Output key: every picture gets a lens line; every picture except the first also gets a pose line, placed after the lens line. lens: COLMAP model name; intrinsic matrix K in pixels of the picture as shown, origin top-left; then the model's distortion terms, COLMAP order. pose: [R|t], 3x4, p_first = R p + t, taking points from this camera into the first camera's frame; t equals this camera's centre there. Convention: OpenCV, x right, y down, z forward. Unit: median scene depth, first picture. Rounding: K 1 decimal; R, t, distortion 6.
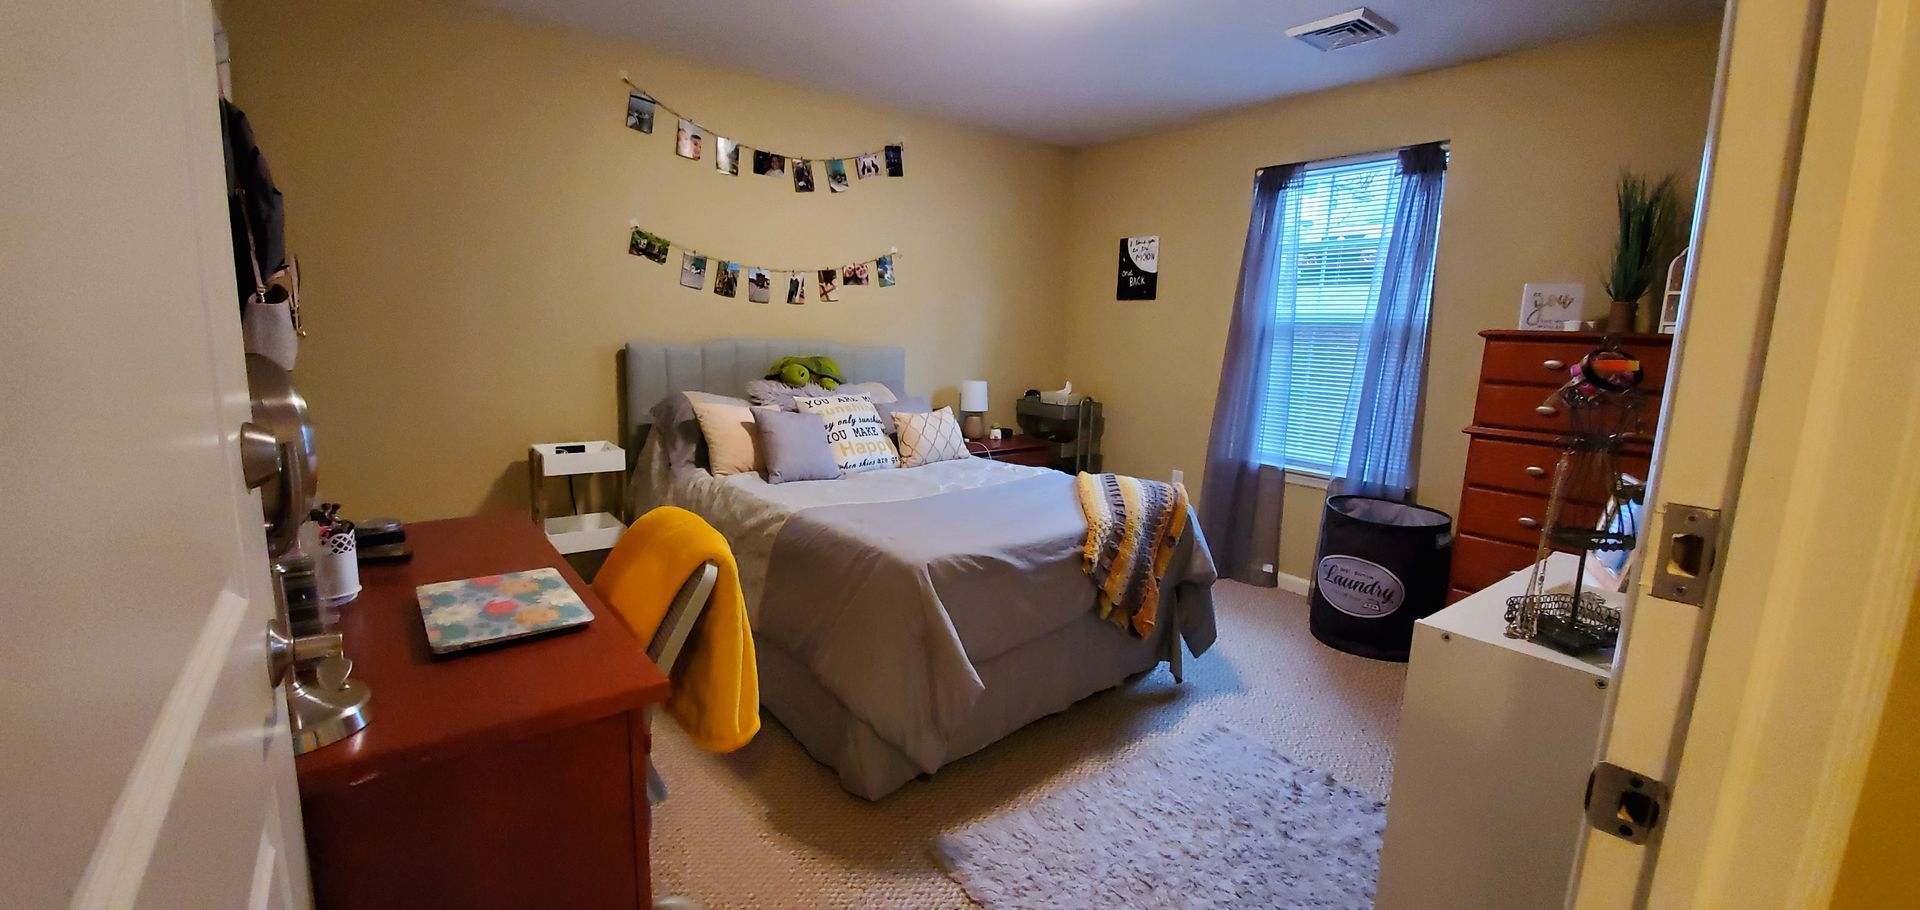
lens RADIAL K [[741.0, 0, 970.4], [0, 741.0, 448.1], [0, 0, 1]] dist [0.000808, 0.000051]
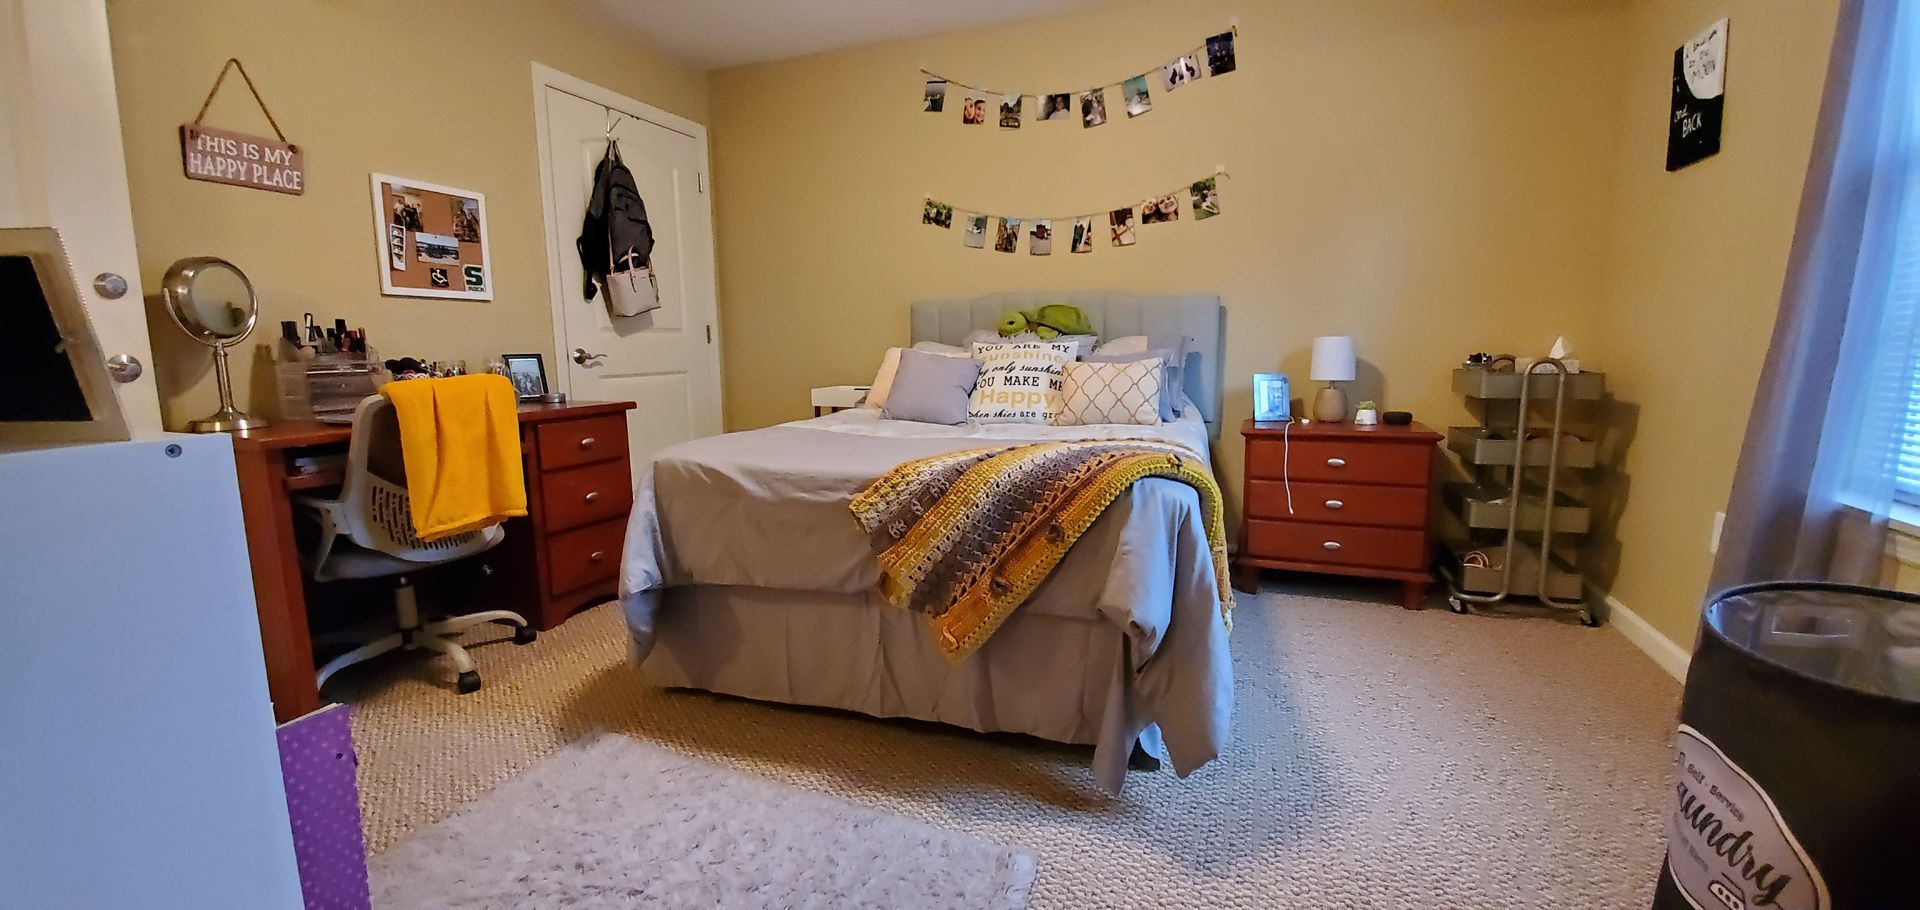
lens RADIAL K [[754.2, 0, 960.0], [0, 754.2, 455.0], [0, 0, 1]] dist [-0.001237, -0.009746]
pose [[0.505364, 0.090104, -0.858189, 0.524271], [-0.108384, 0.993285, 0.040464, 0.032264], [0.856073, 0.072565, 0.511736, 0.430283]]
